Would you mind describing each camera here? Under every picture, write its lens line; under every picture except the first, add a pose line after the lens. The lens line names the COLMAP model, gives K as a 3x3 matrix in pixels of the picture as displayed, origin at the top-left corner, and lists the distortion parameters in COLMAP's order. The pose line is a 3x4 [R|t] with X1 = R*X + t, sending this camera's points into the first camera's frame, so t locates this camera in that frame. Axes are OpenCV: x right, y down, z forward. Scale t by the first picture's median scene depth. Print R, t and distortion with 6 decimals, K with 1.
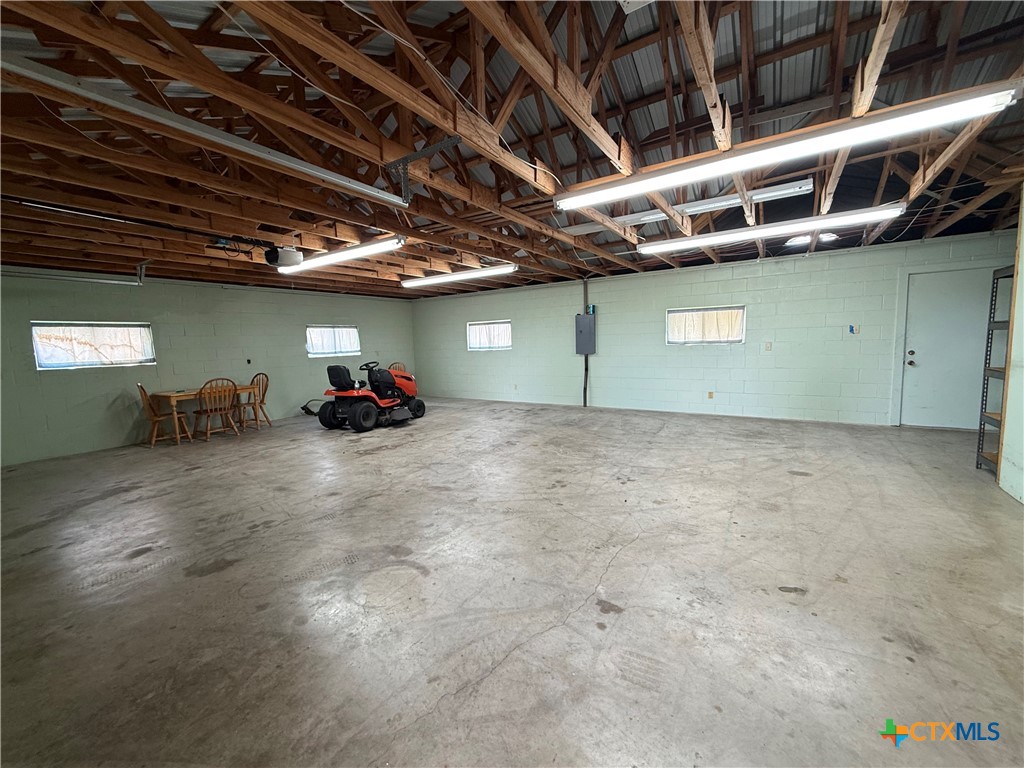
lens RADIAL K [[408.4, 0, 509.6], [0, 408.4, 381.4], [0, 0, 1]] dist [0.000394, 0.000177]
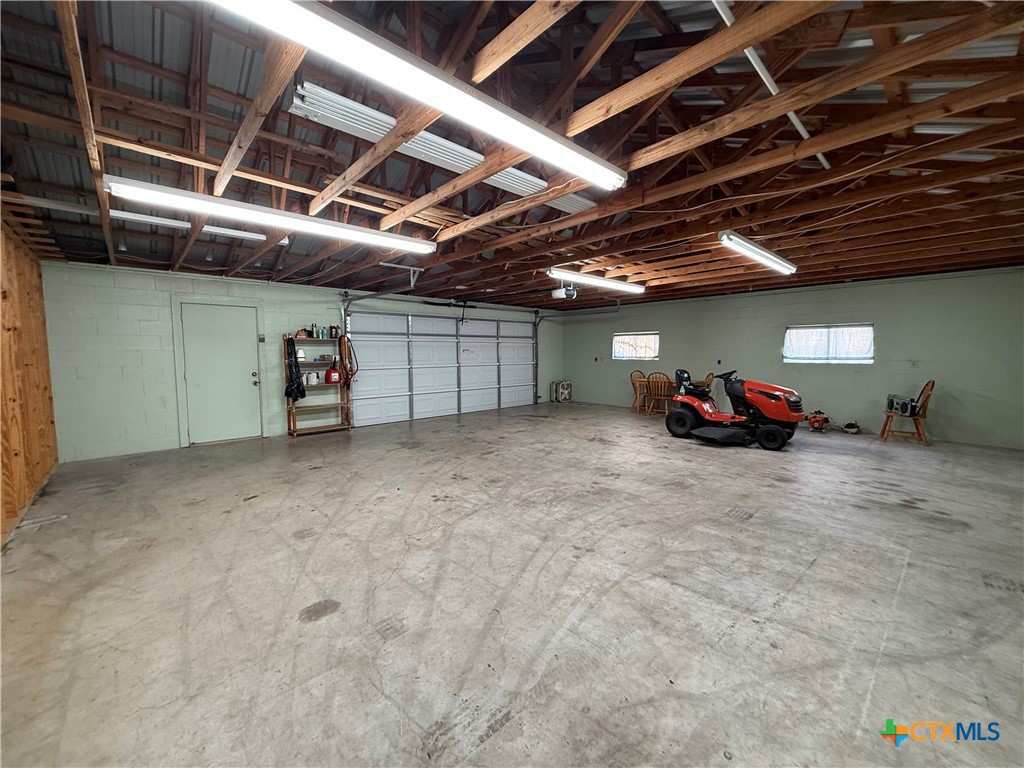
lens RADIAL K [[408.4, 0, 509.6], [0, 408.4, 381.4], [0, 0, 1]] dist [0.000394, 0.000177]
pose [[-0.234937, 0.102758, -0.966564, 1.115442], [-0.084532, 0.988469, 0.125634, -0.165356], [0.968328, 0.111221, -0.223541, 1.294755]]
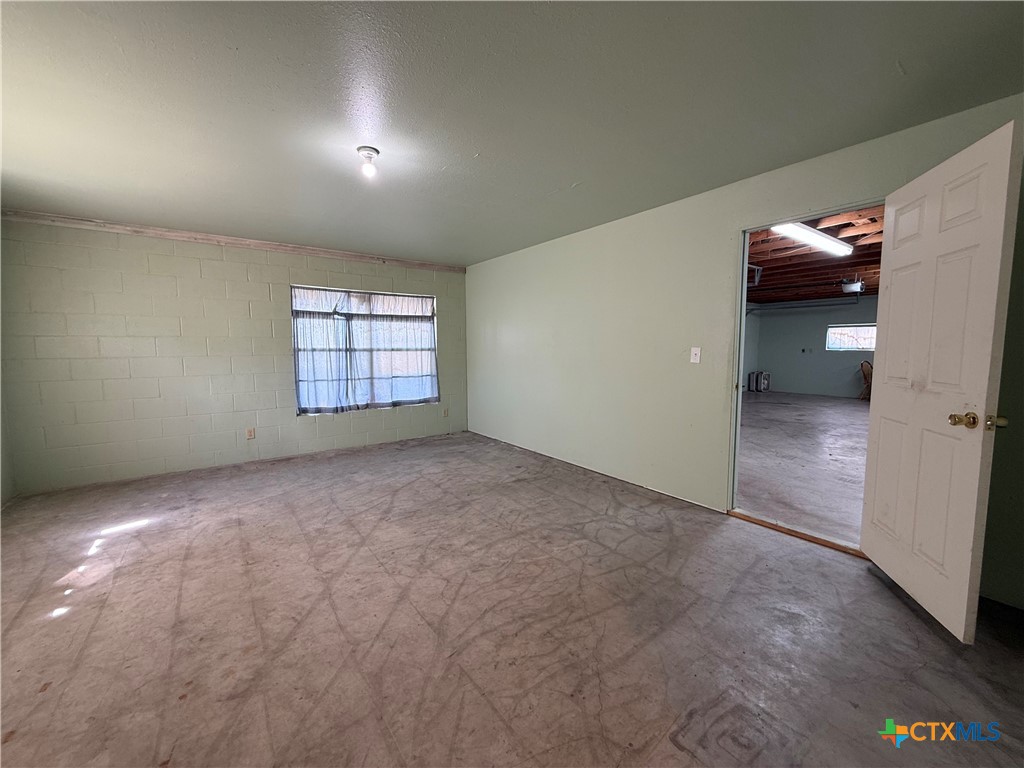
lens RADIAL K [[408.4, 0, 509.6], [0, 408.4, 381.4], [0, 0, 1]] dist [0.000394, 0.000177]
pose [[-0.349621, 0.113284, -0.930017, 1.656894], [-0.078019, 0.985695, 0.149395, -0.071962], [0.933637, 0.124791, -0.335782, 0.333317]]
